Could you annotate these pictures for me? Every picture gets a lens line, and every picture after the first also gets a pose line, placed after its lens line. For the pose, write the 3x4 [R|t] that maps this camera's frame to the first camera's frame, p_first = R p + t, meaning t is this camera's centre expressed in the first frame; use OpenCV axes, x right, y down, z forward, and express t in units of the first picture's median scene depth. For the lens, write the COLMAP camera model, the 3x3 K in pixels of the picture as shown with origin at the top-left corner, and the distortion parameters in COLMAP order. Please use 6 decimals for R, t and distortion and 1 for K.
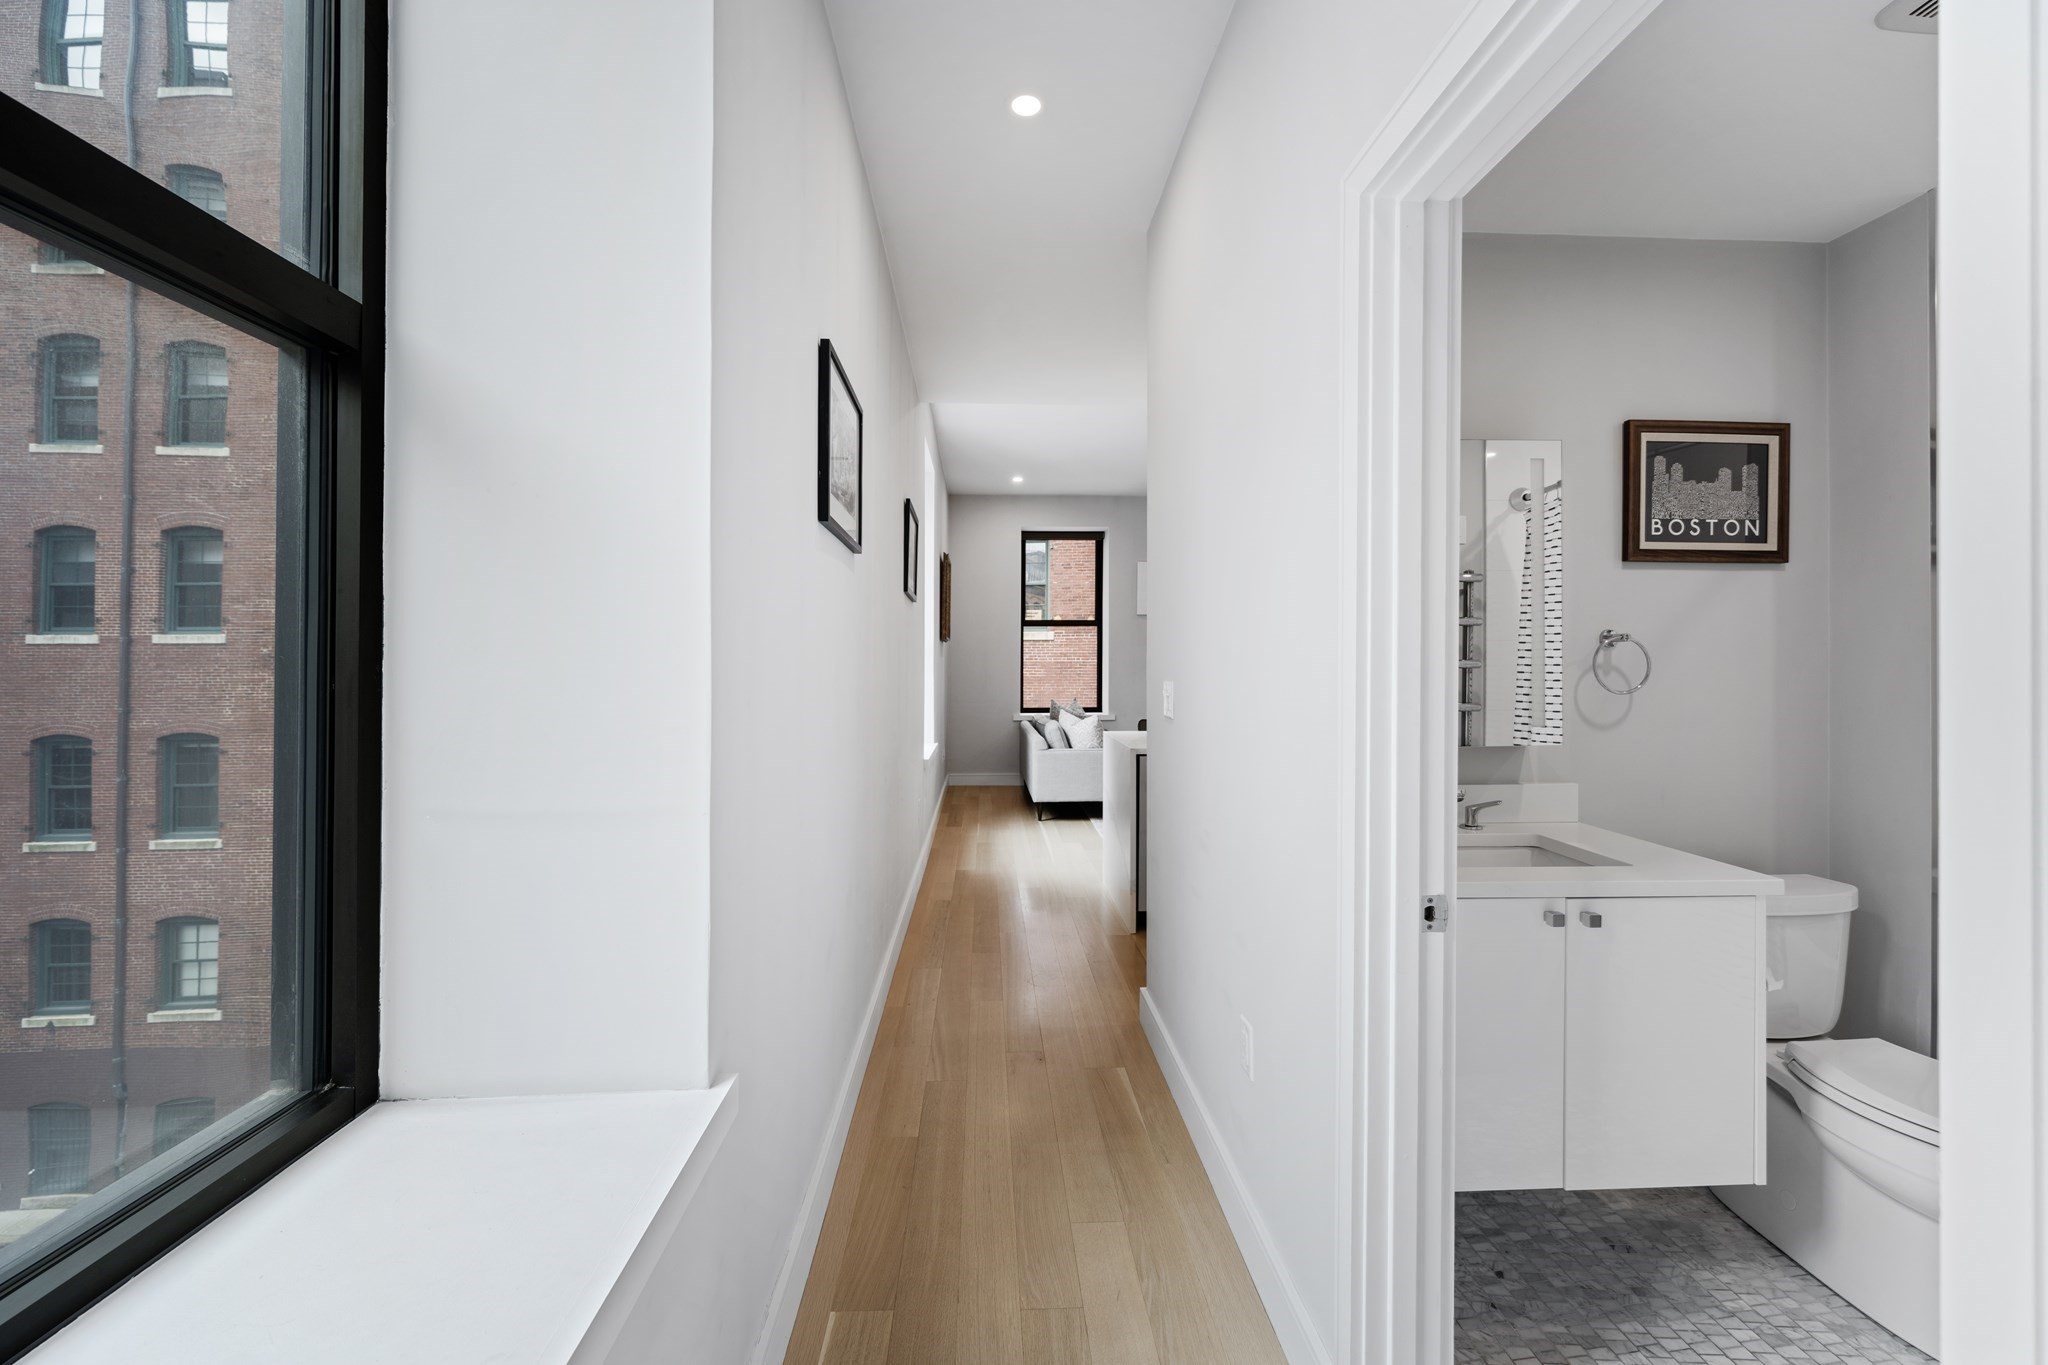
lens RADIAL K [[818.1, 0, 1024.4], [0, 818.1, 675.9], [0, 0, 1]] dist [-0.000270, 0.000061]
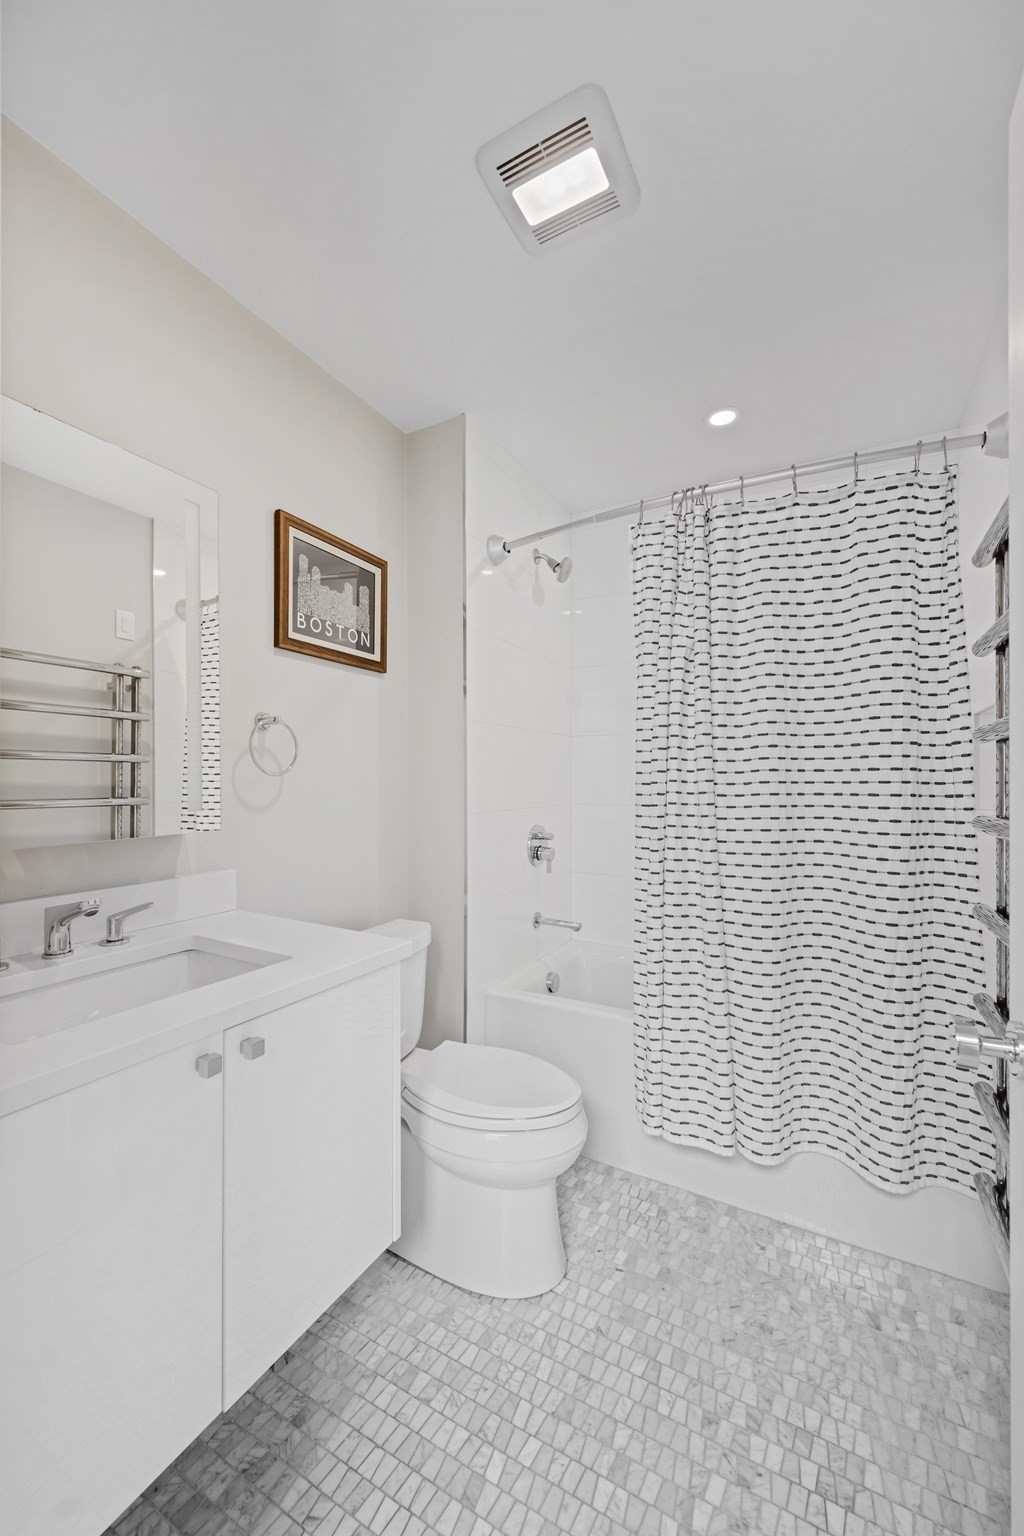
lens RADIAL K [[613.6, 0, 508.2], [0, 613.6, 778.9], [0, 0, 1]] dist [-0.000270, 0.000061]
pose [[0.526386, 0.002643, 0.850242, 0.233718], [0.007122, 0.999946, -0.007517, 0.033105], [-0.850216, 0.010013, 0.526339, 0.349655]]
